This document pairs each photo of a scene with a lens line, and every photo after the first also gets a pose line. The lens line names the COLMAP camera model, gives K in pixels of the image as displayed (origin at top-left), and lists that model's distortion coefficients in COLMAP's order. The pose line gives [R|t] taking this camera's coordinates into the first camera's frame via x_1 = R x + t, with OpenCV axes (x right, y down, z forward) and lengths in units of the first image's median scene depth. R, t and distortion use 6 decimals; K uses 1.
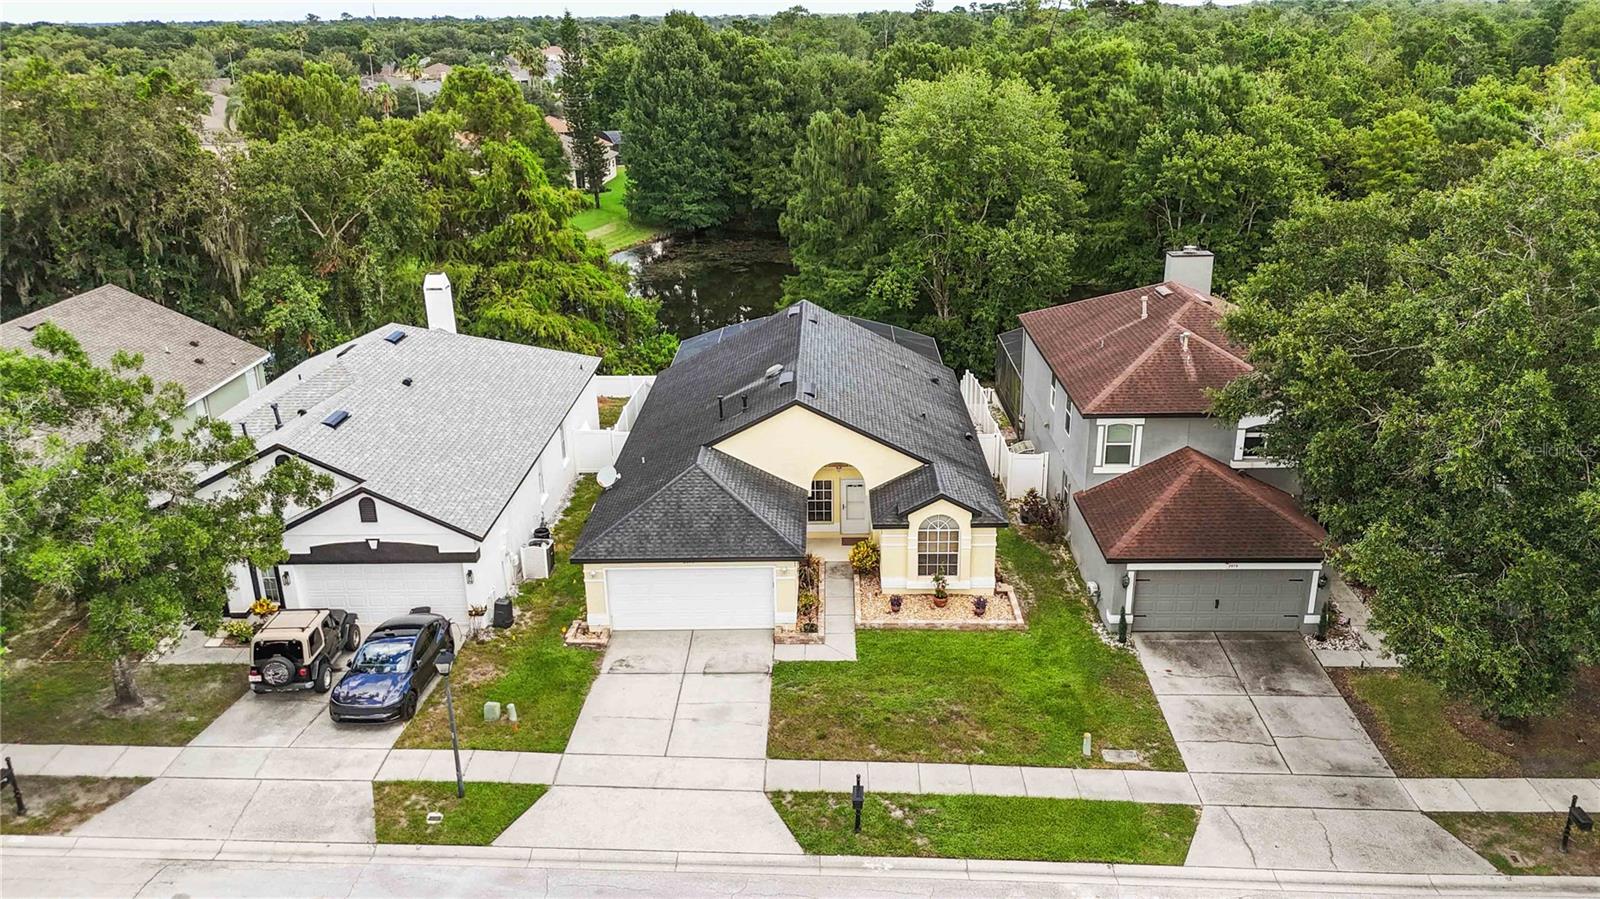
lens RADIAL K [[1192.9, 0, 801.4], [0, 1192.9, 453.0], [0, 0, 1]] dist [0.051775, -0.030736]
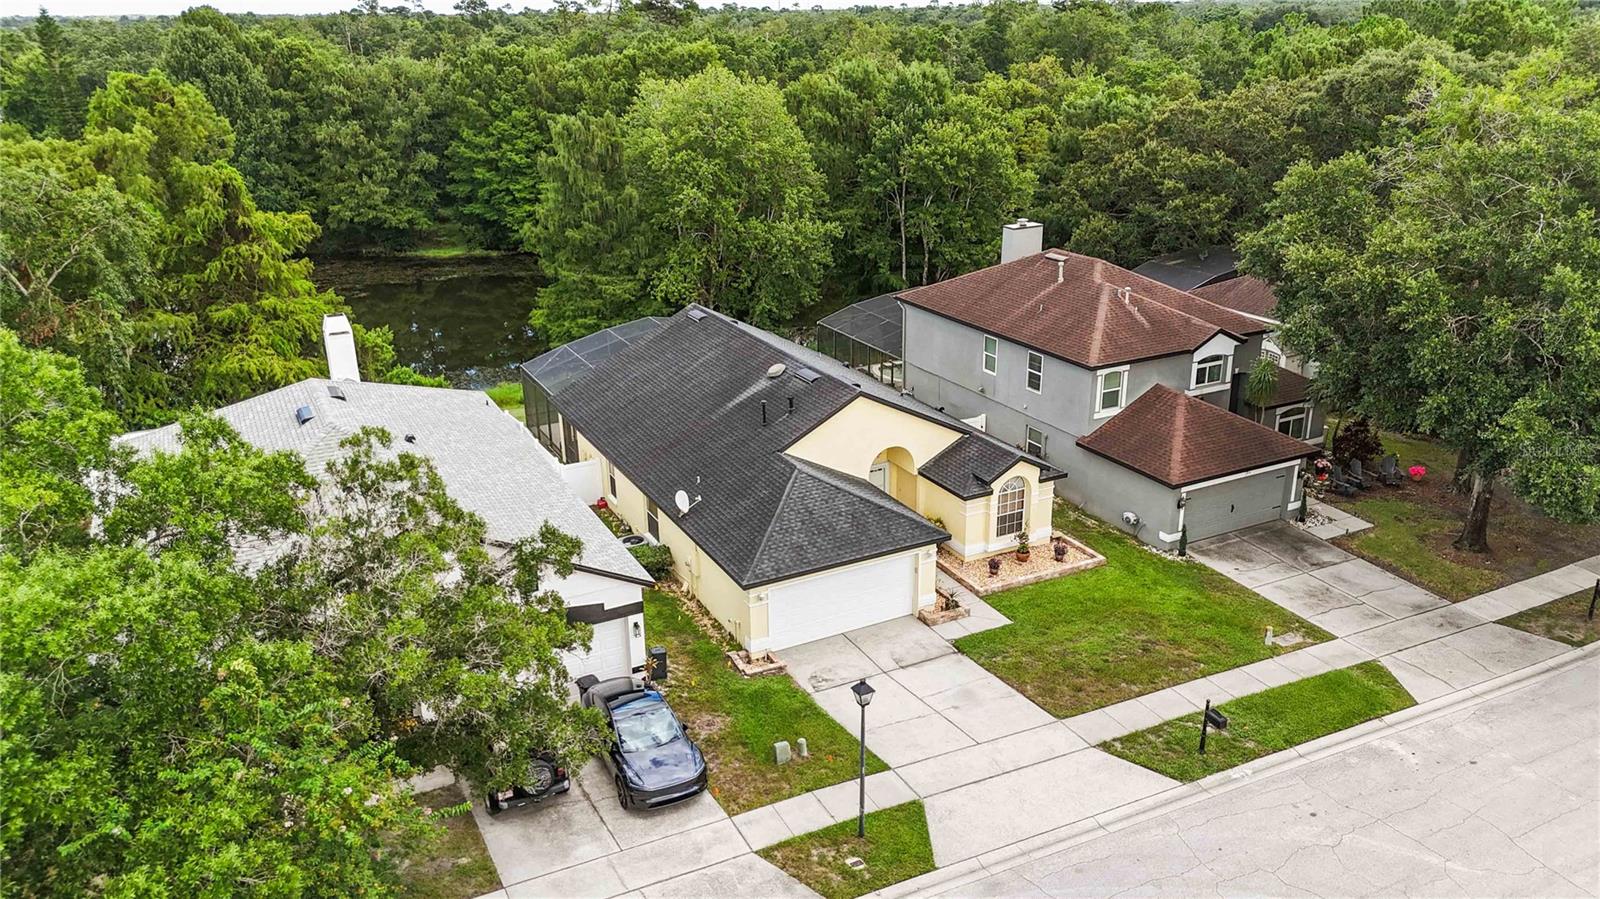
lens RADIAL K [[1192.9, 0, 805.3], [0, 1192.9, 449.3], [0, 0, 1]] dist [0.051775, -0.030736]
pose [[0.877201, -0.160821, 0.452389, -0.508391], [0.163821, 0.985943, 0.032839, -0.036570], [-0.451311, 0.045304, 0.891216, 0.122227]]
